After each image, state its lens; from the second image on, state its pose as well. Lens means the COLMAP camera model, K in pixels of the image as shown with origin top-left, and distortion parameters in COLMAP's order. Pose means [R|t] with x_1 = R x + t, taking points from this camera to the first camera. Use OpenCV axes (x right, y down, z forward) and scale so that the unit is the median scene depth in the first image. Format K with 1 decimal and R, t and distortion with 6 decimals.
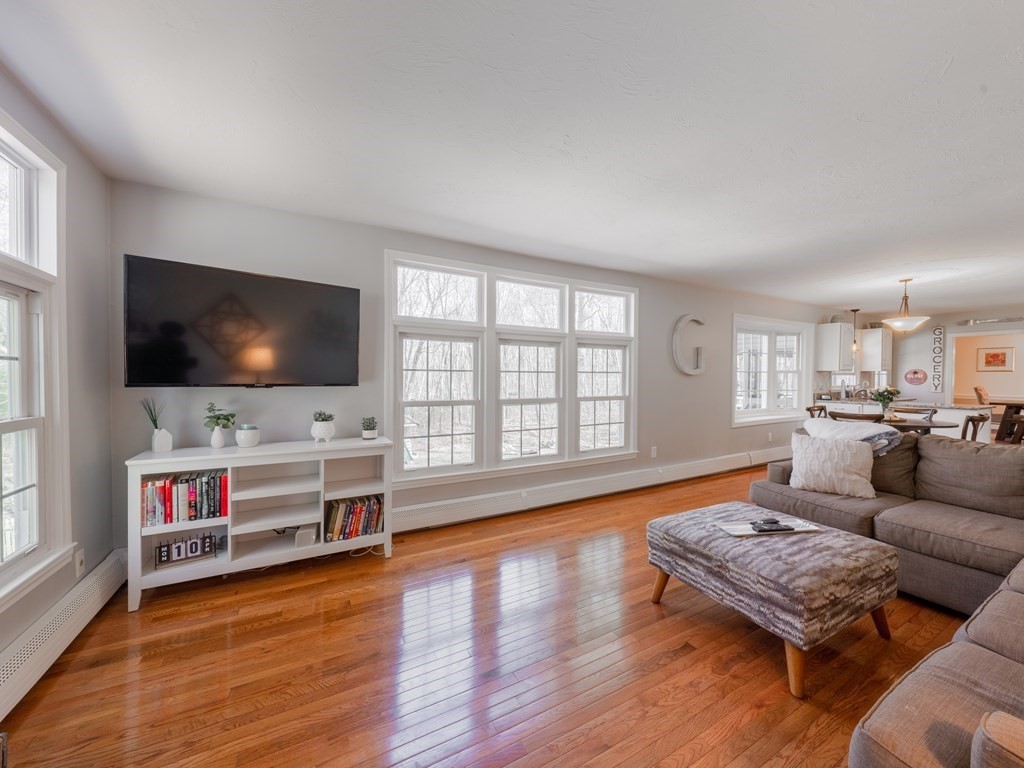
lens RADIAL K [[391.9, 0, 511.4], [0, 391.9, 385.7], [0, 0, 1]] dist [-0.008745, 0.000202]
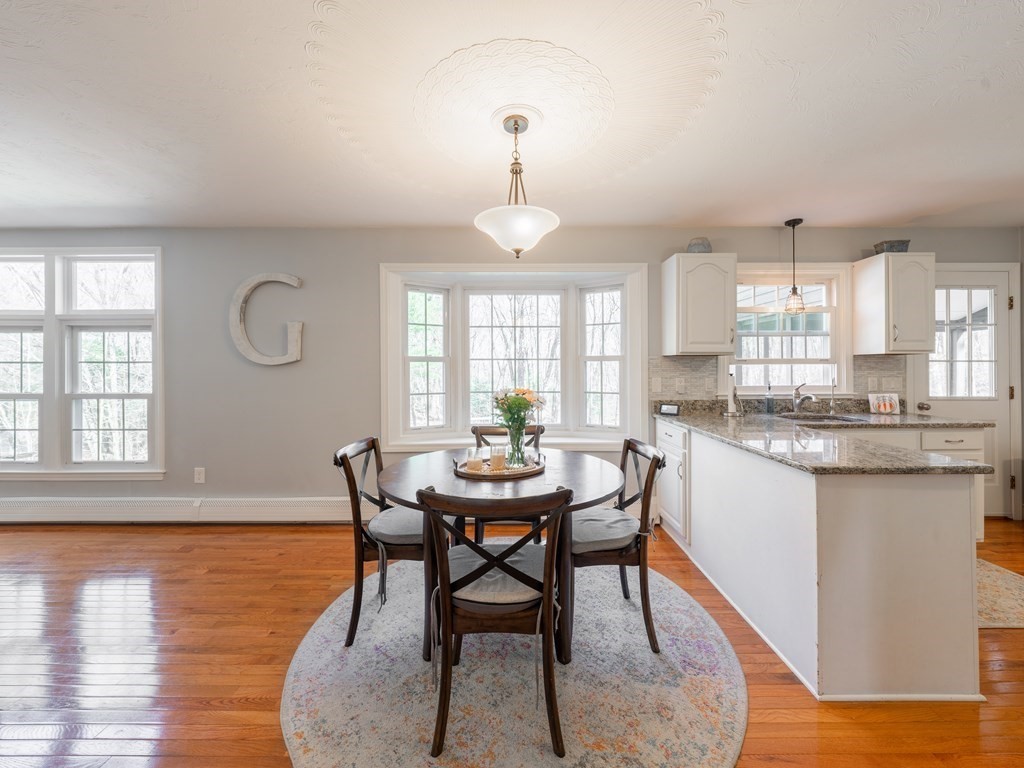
lens RADIAL K [[391.9, 0, 512.5], [0, 391.9, 375.9], [0, 0, 1]] dist [-0.008745, 0.000202]
pose [[0.881190, 0.005115, -0.472734, 1.256067], [-0.010131, 0.999916, -0.008066, -0.009116], [0.472653, 0.011897, 0.881168, 0.683558]]
